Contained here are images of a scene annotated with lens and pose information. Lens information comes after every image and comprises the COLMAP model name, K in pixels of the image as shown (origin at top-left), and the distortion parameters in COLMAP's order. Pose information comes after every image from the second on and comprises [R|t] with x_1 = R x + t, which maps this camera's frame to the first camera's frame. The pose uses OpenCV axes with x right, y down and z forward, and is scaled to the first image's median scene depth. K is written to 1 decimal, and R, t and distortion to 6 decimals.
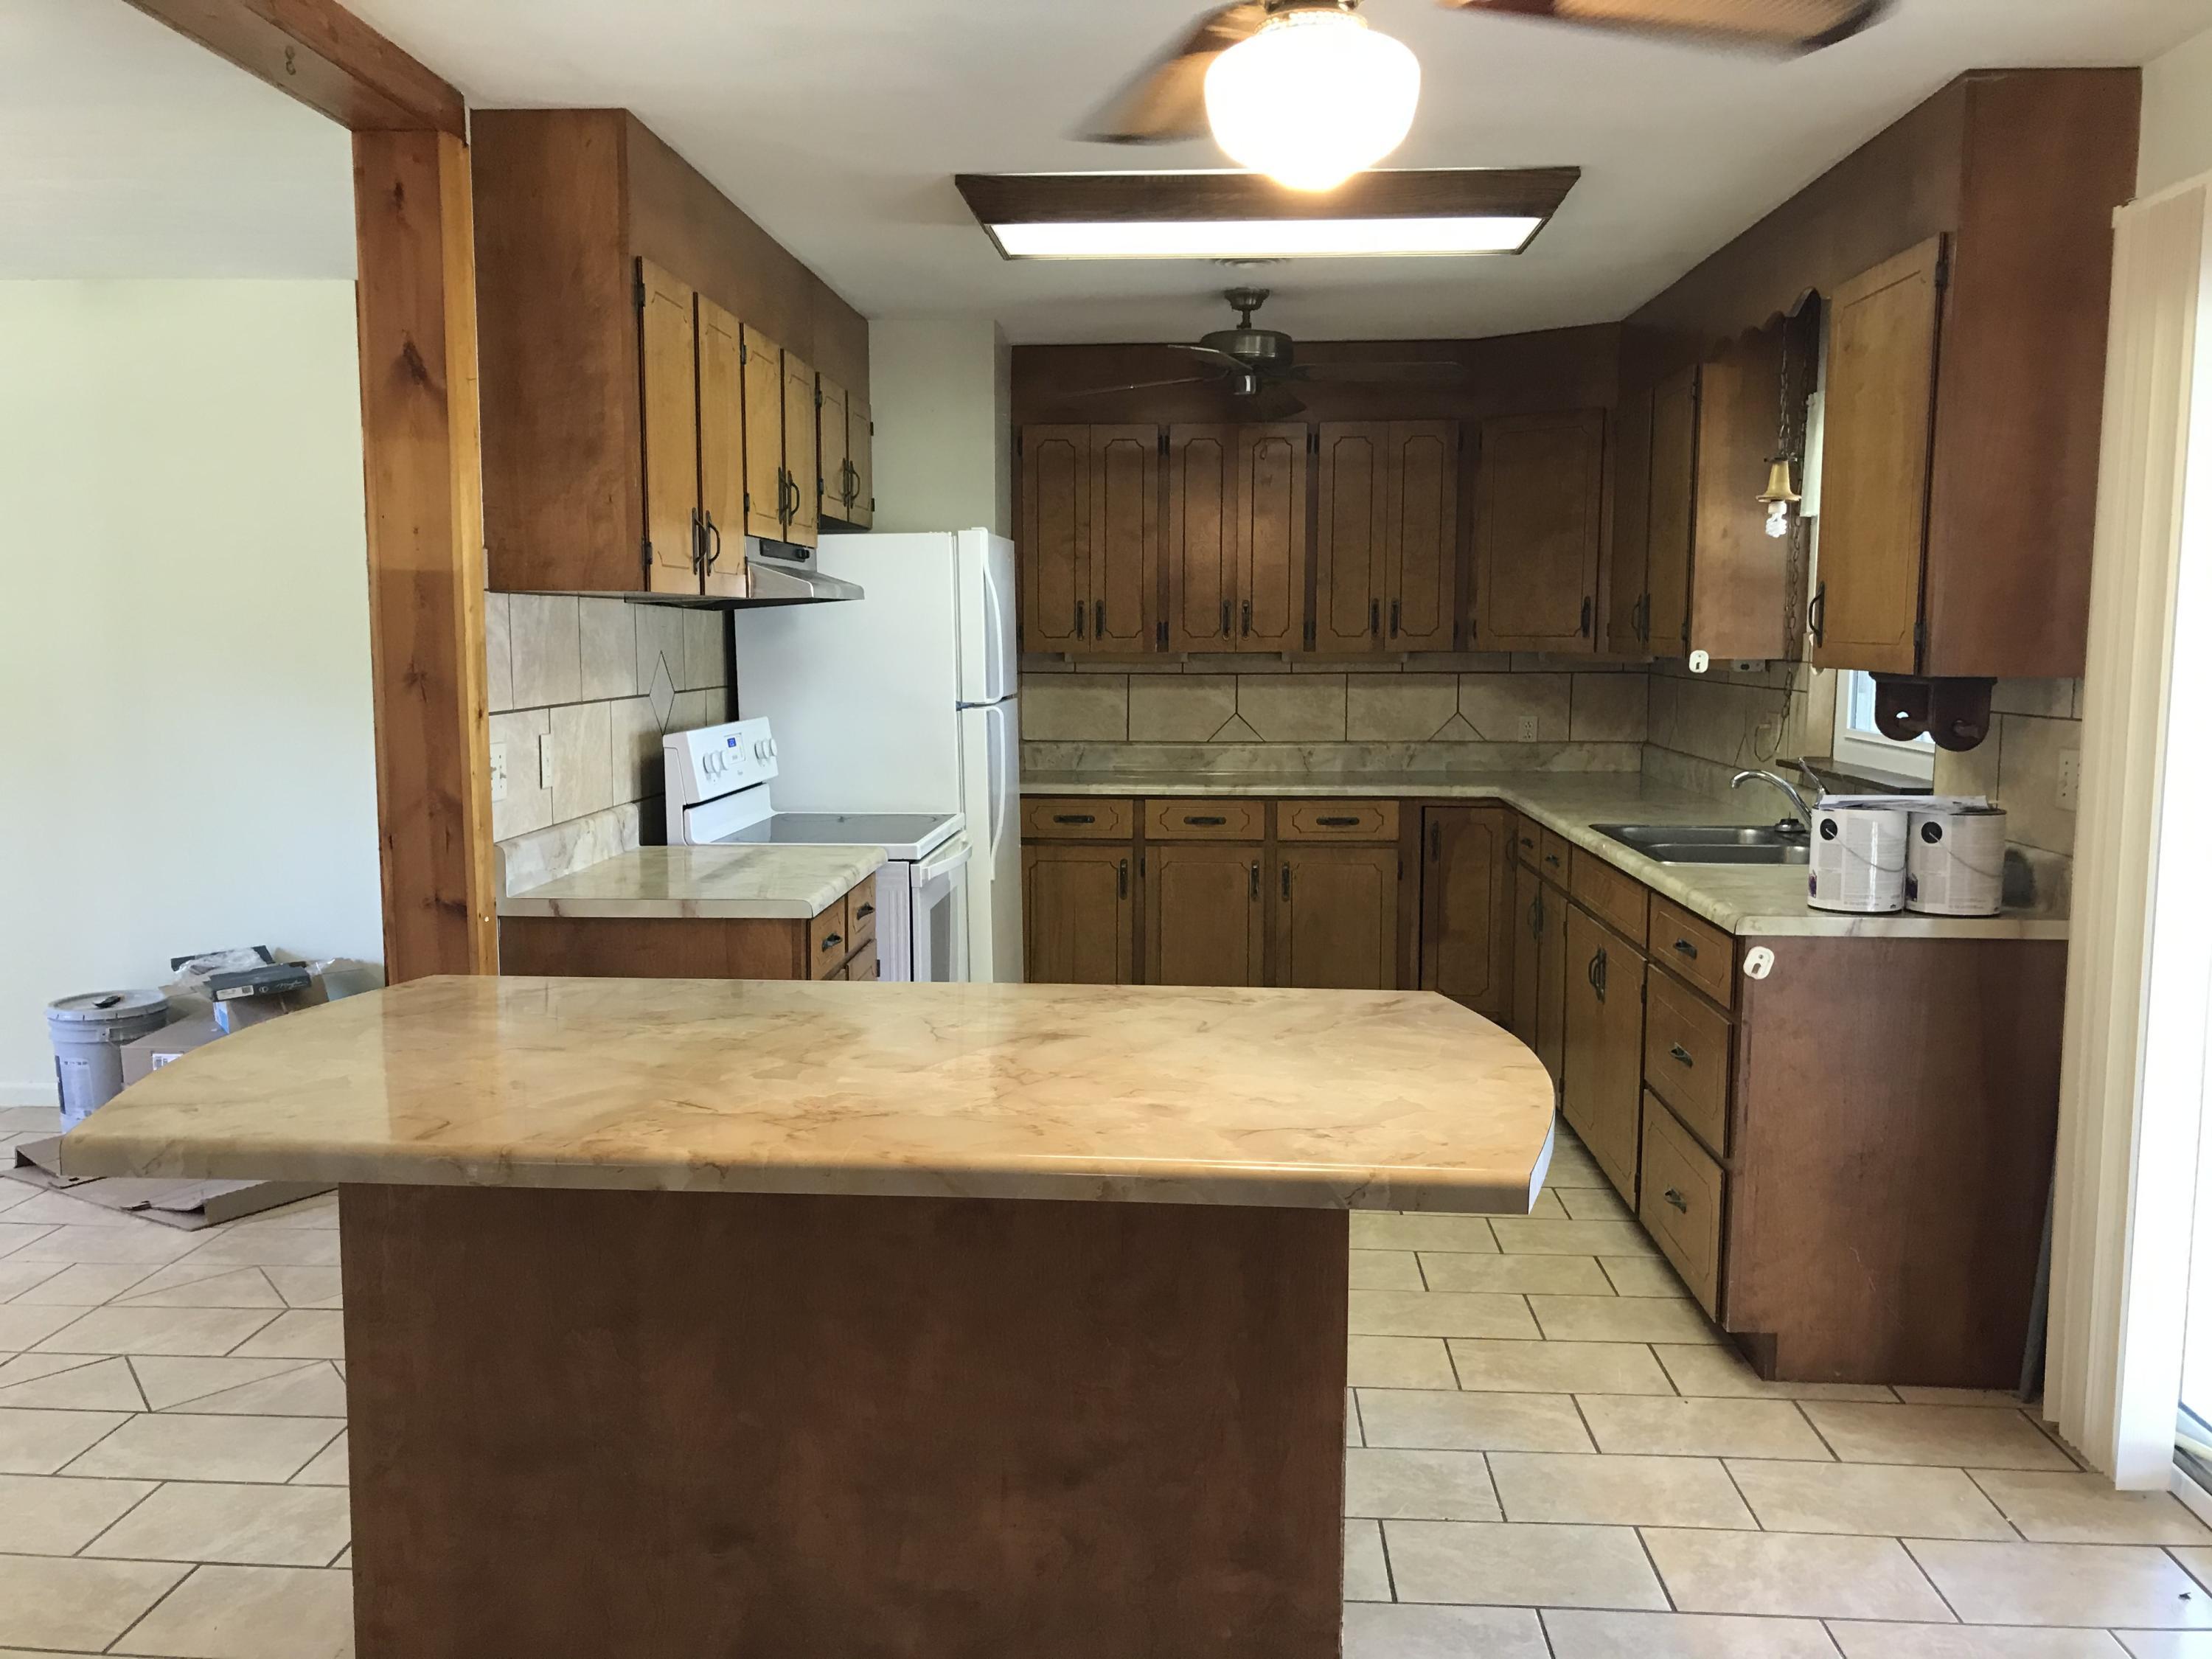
lens RADIAL K [[1796.2, 0, 1098.5], [0, 1796.2, 833.1], [0, 0, 1]] dist [0.009574, -0.013012]
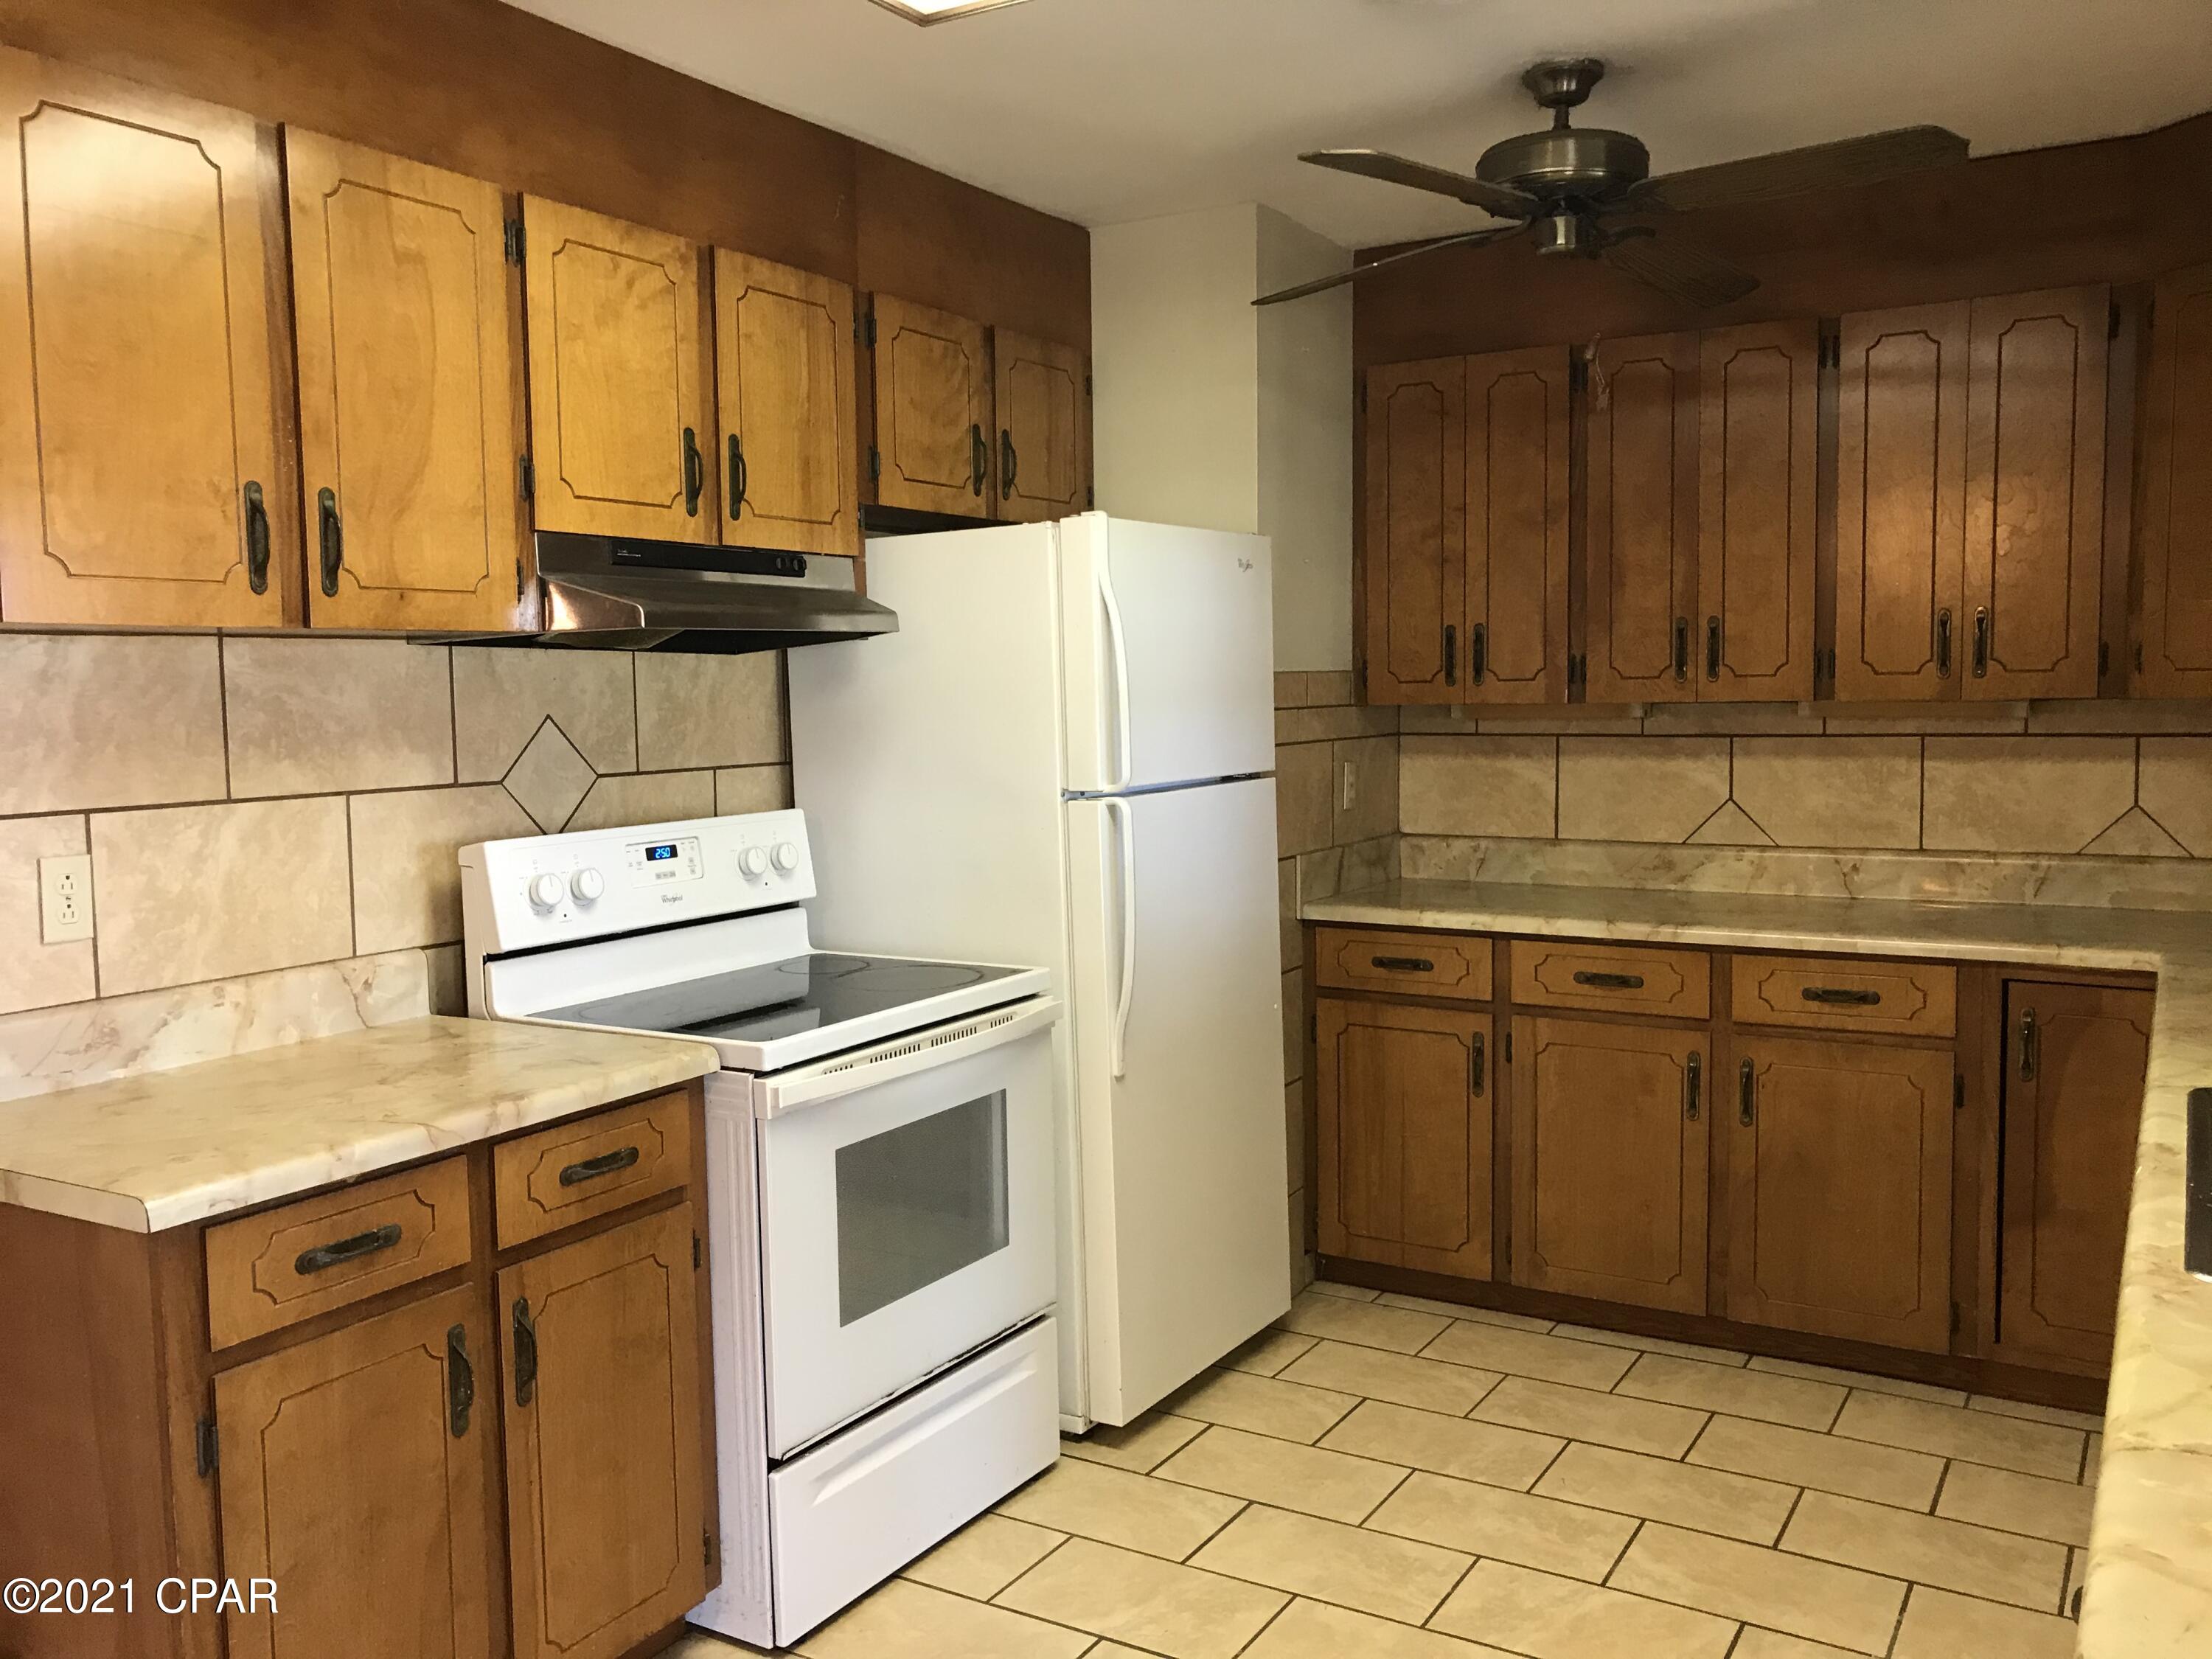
lens RADIAL K [[1796.2, 0, 1102.1], [0, 1796.2, 806.8], [0, 0, 1]] dist [0.009574, -0.013012]
pose [[0.886574, 0.018806, -0.462204, 0.188189], [-0.036303, 0.998920, -0.028991, -0.041733], [0.461160, 0.042482, 0.886300, 0.379606]]
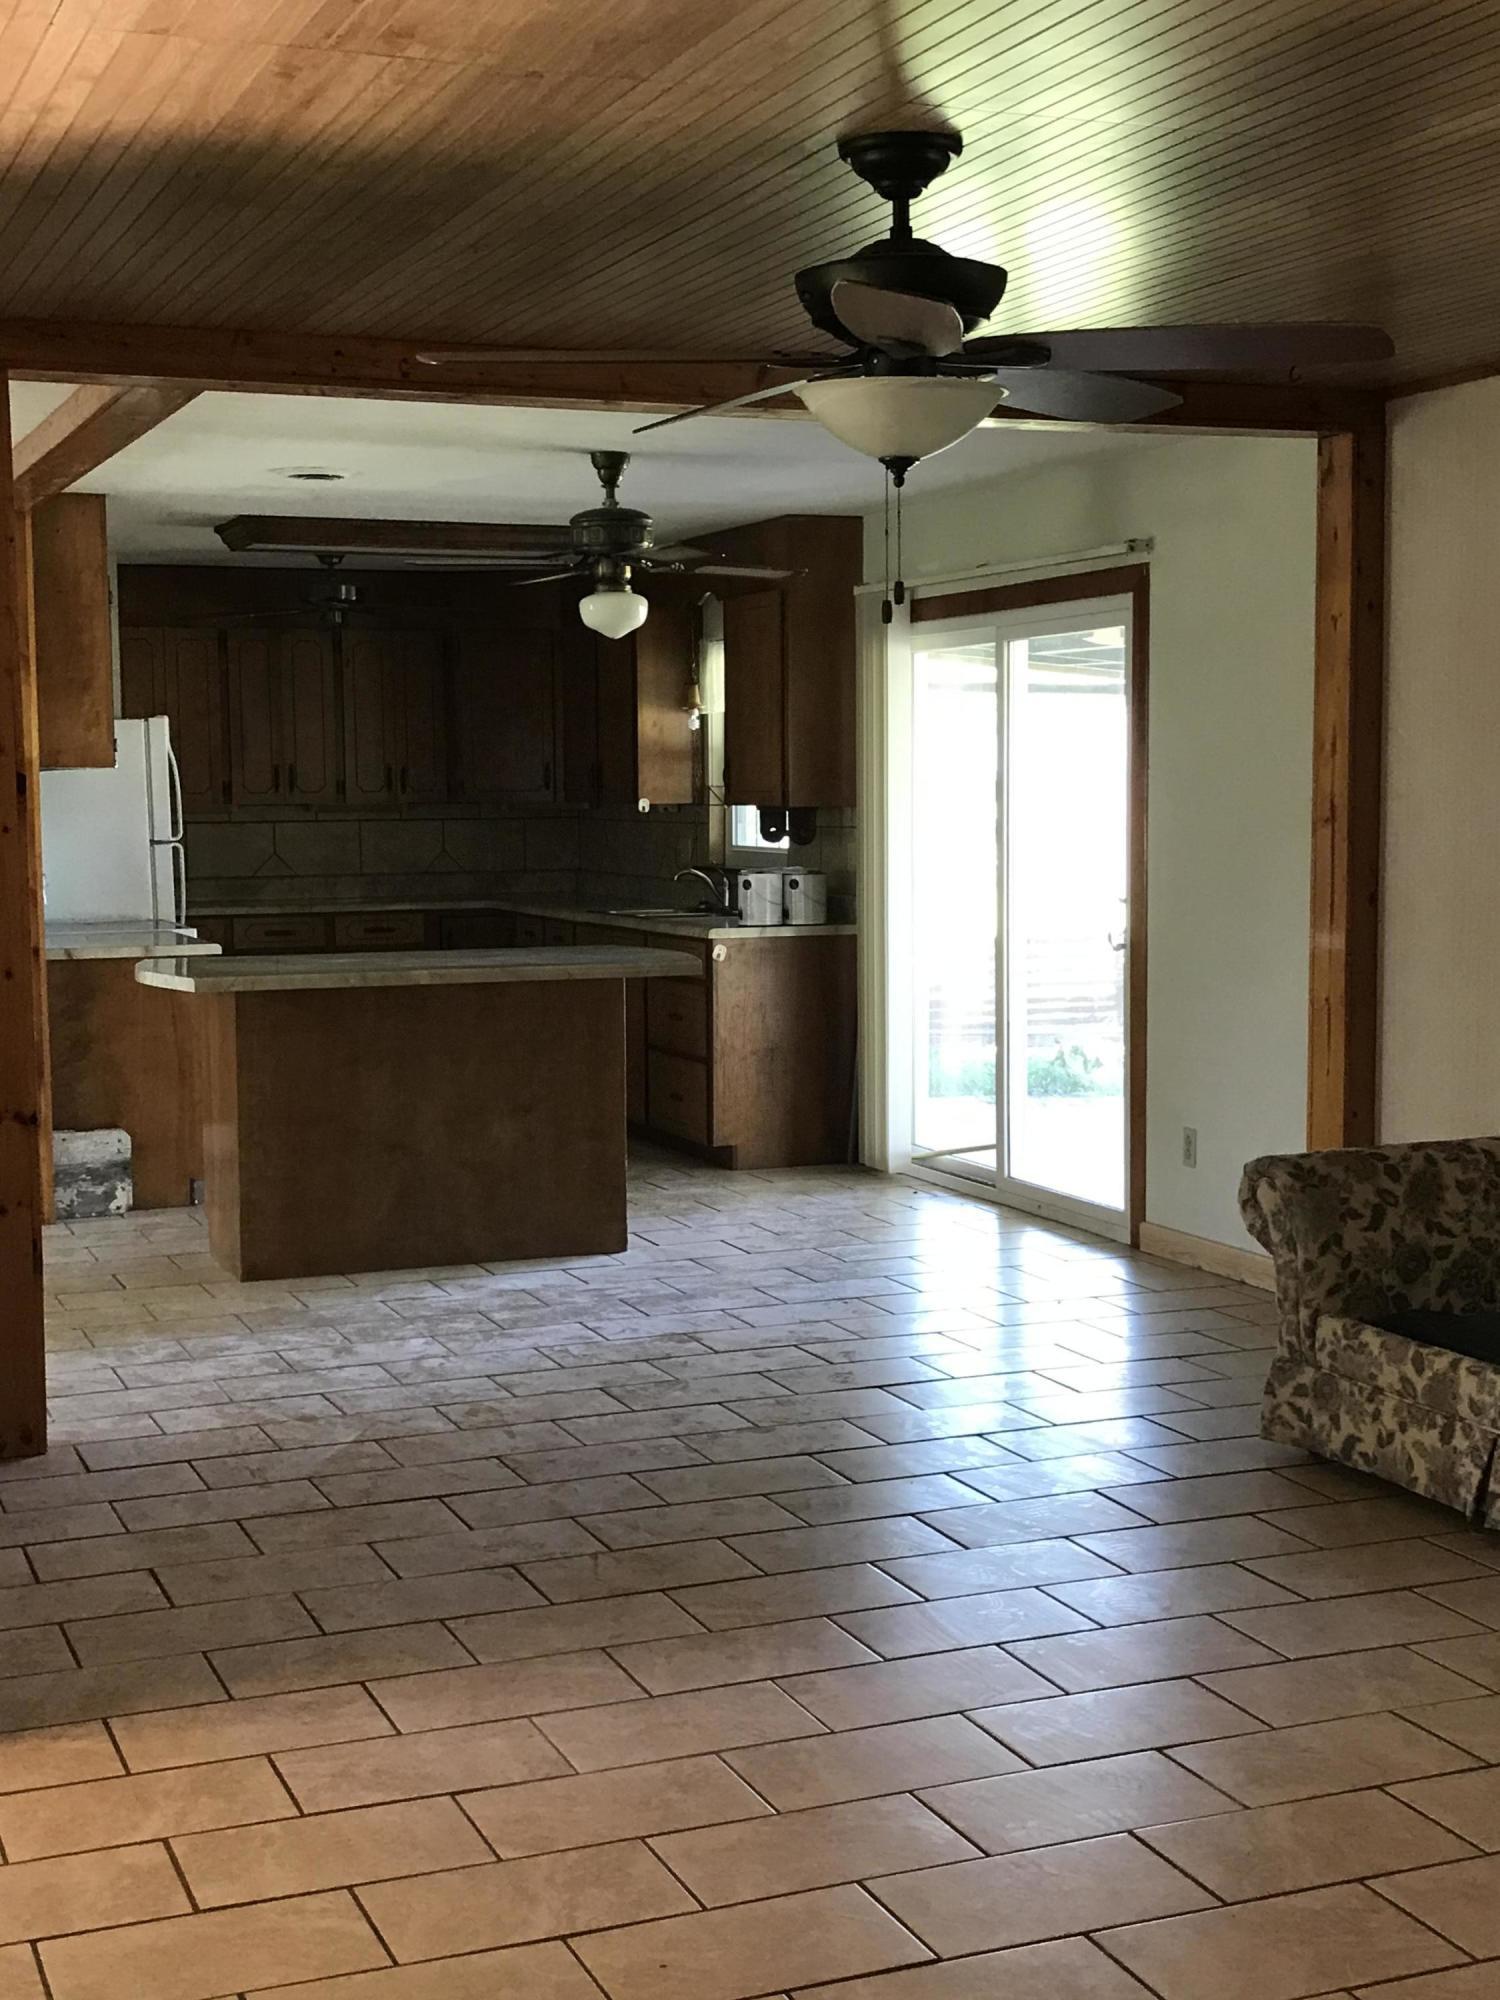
lens RADIAL K [[2699.0, 0, 748.5], [0, 2699.0, 1004.4], [0, 0, 1]] dist [0.130675, 0.000000]
pose [[0.901972, -0.045345, 0.429407, -0.485270], [0.058959, 0.998090, -0.018446, 0.101918], [-0.427751, 0.041955, 0.902923, -0.931866]]
